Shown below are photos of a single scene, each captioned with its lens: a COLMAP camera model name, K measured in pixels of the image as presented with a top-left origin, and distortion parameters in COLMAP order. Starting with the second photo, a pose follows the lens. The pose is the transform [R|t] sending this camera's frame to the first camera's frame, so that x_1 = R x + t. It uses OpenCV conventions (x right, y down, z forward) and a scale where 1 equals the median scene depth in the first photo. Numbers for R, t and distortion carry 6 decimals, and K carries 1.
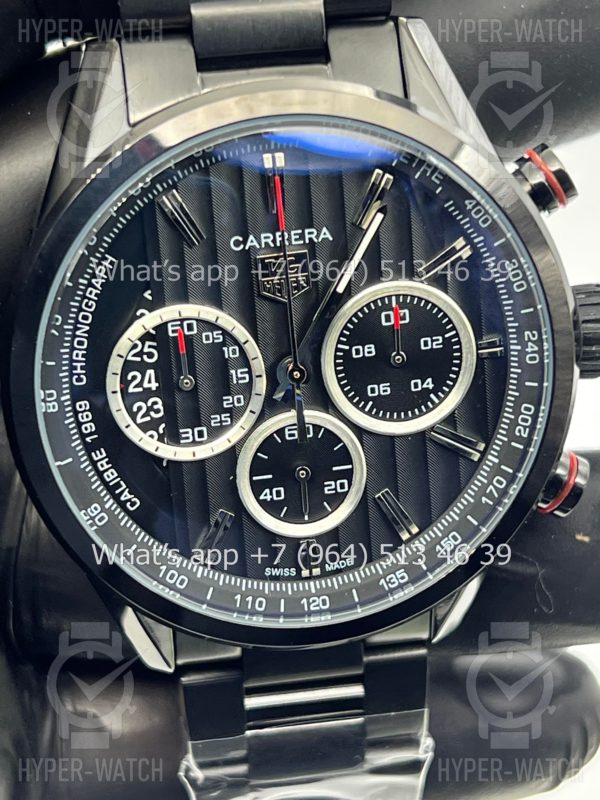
lens RADIAL K [[1912.0, 0, 300.0], [0, 1912.0, 400.0], [0, 0, 1]] dist [0.324038, -0.464144]
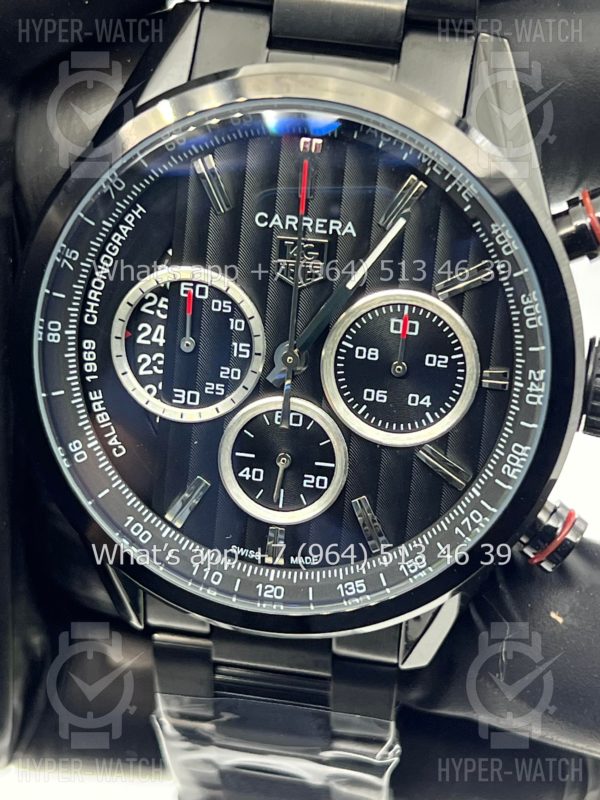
lens RADIAL K [[1912.0, 0, 300.0], [0, 1912.0, 400.0], [0, 0, 1]] dist [0.324038, -0.464144]
pose [[0.947095, 0.222455, -0.231354, 0.235734], [-0.229929, 0.973192, -0.005507, 0.011366], [0.223926, 0.058410, 0.972854, 0.028276]]
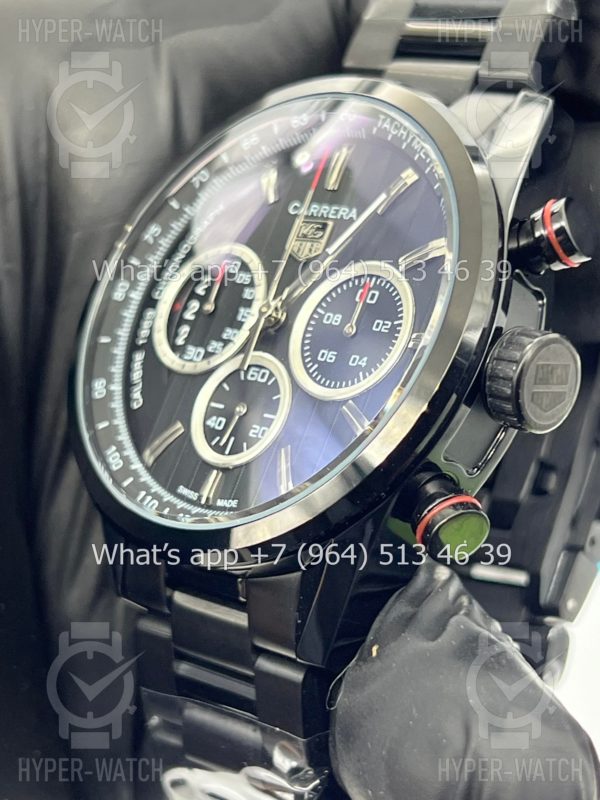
lens RADIAL K [[1912.0, 0, 300.0], [0, 1912.0, 400.0], [0, 0, 1]] dist [0.324038, -0.464144]
pose [[0.599668, 0.162171, -0.783645, 0.858118], [-0.563653, 0.780721, -0.269758, 0.304601], [0.568061, 0.603469, 0.559581, 0.427086]]
